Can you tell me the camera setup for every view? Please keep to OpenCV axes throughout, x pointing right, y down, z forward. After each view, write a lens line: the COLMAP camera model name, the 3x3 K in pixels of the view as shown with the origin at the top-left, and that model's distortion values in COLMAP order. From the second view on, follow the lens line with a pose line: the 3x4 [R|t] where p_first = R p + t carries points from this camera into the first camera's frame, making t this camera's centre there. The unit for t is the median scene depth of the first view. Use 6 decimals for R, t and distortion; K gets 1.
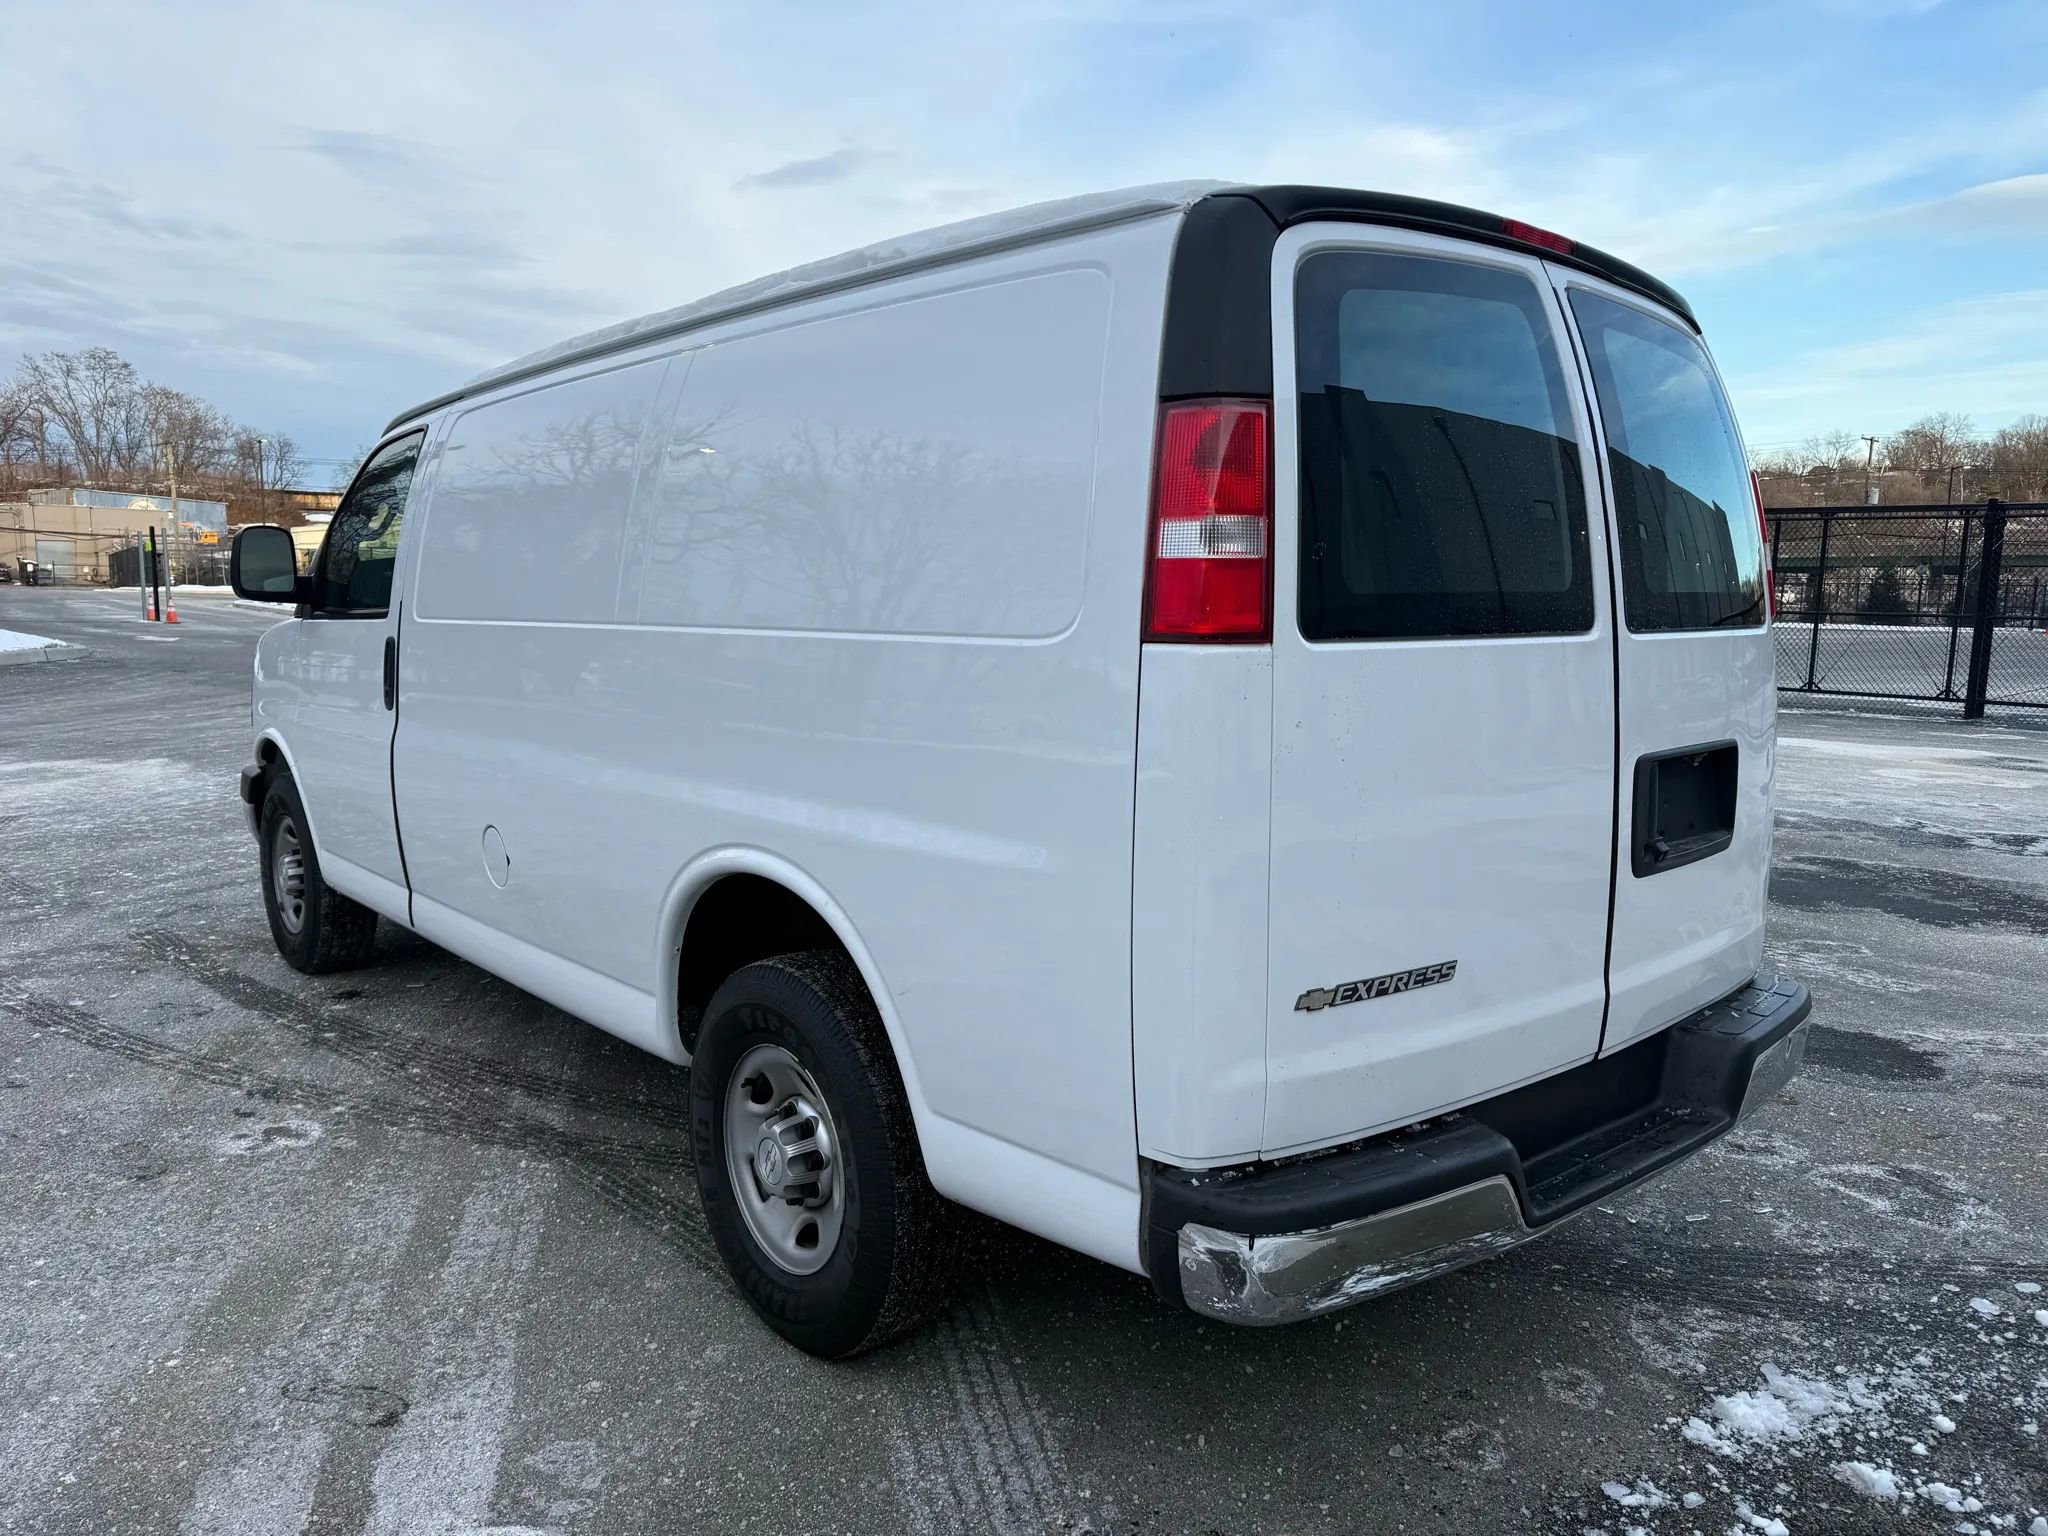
lens RADIAL K [[1440.1, 0, 1028.9], [0, 1440.1, 769.9], [0, 0, 1]] dist [0.036277, -0.038561]
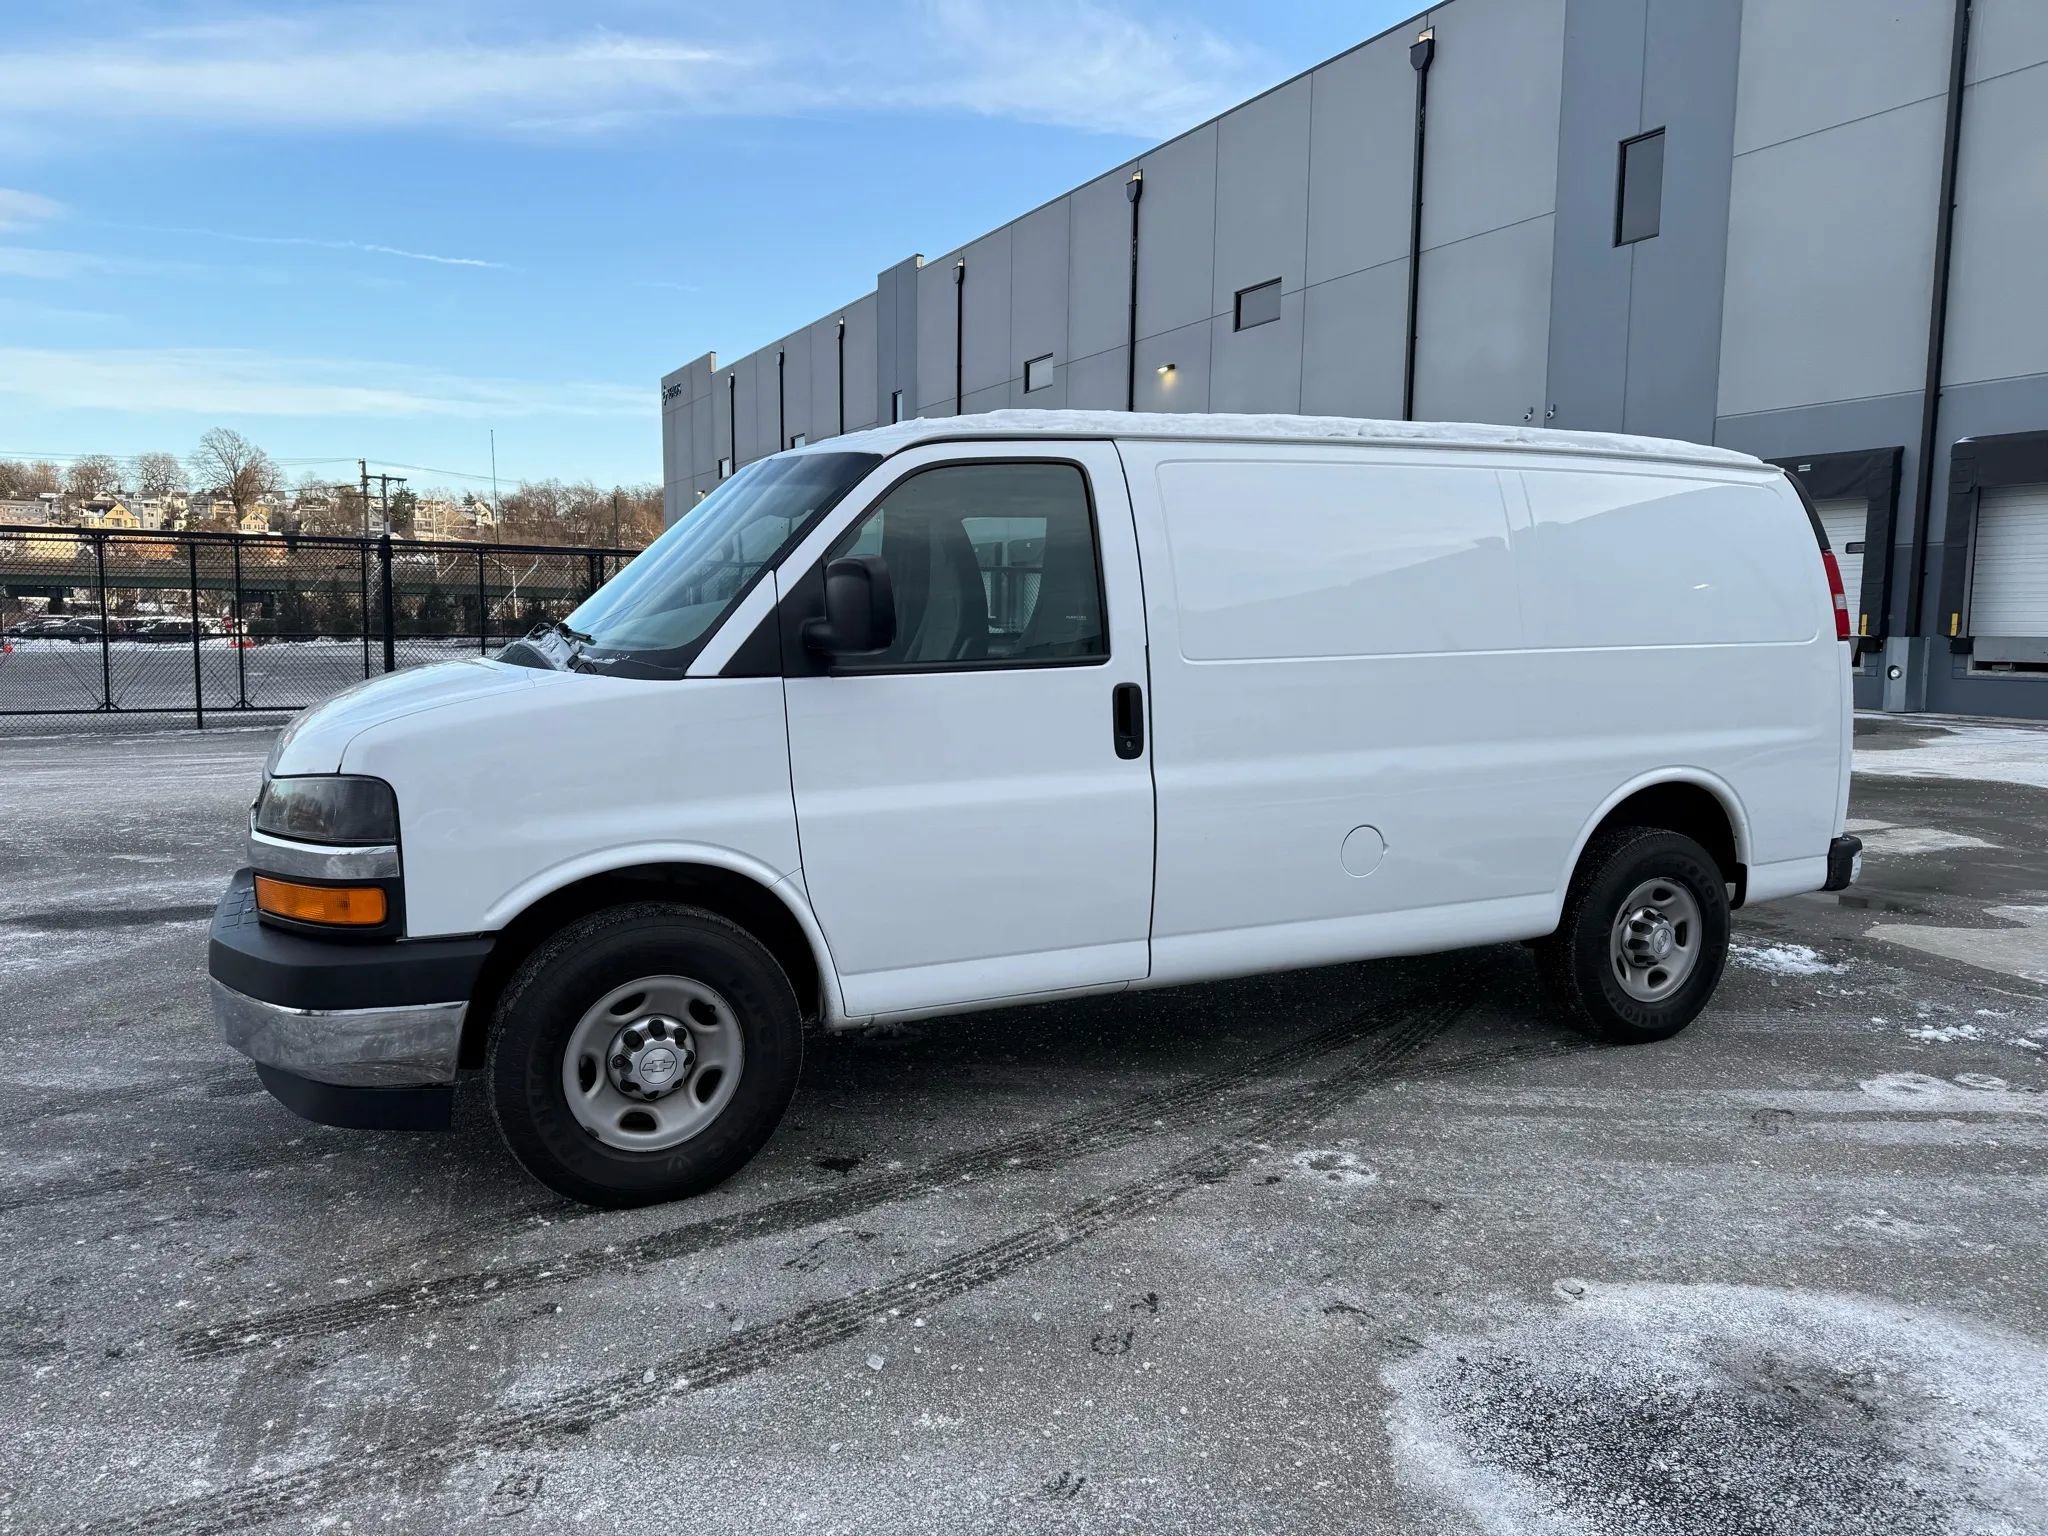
lens RADIAL K [[1421.3, 0, 1009.3], [0, 1421.3, 774.6], [0, 0, 1]] dist [0.058335, -0.062614]
pose [[0.272025, -0.114160, 0.955494, -1.681733], [0.122162, 0.989001, 0.083385, -0.147163], [-0.954504, 0.094042, 0.282980, 1.006795]]
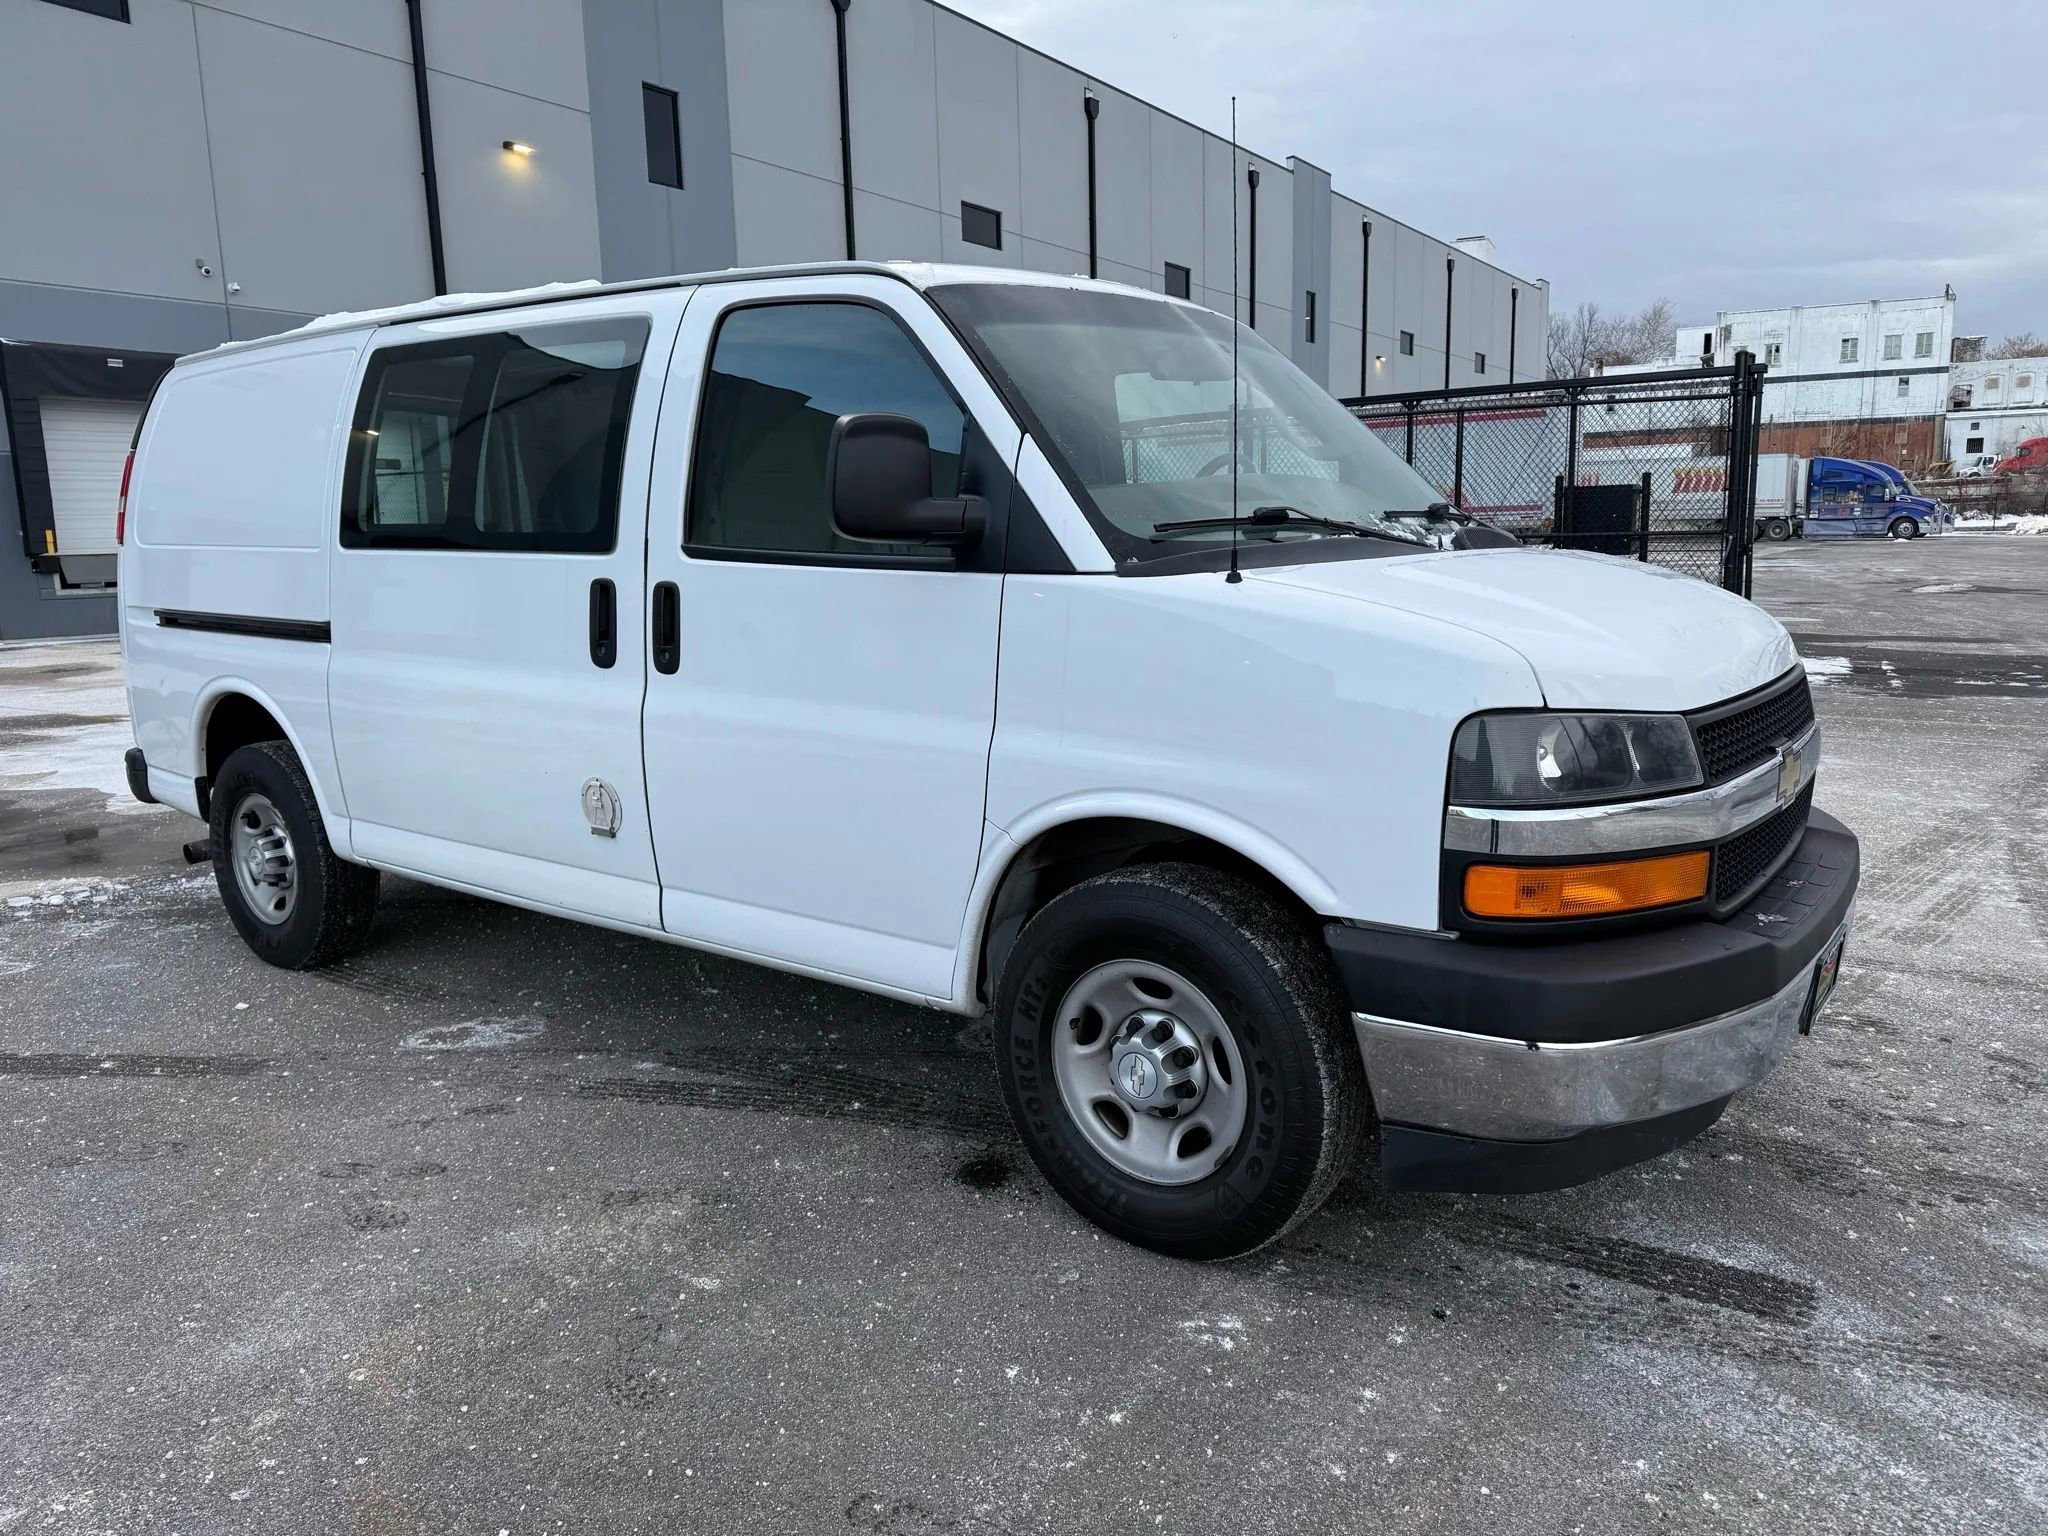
lens RADIAL K [[1440.1, 0, 1041.2], [0, 1440.1, 778.4], [0, 0, 1]] dist [0.036277, -0.038561]
pose [[-0.975932, 0.043483, -0.213694, -0.148314], [-0.021164, 0.956408, 0.291266, -0.321459], [0.217044, 0.288779, -0.932469, 2.607073]]
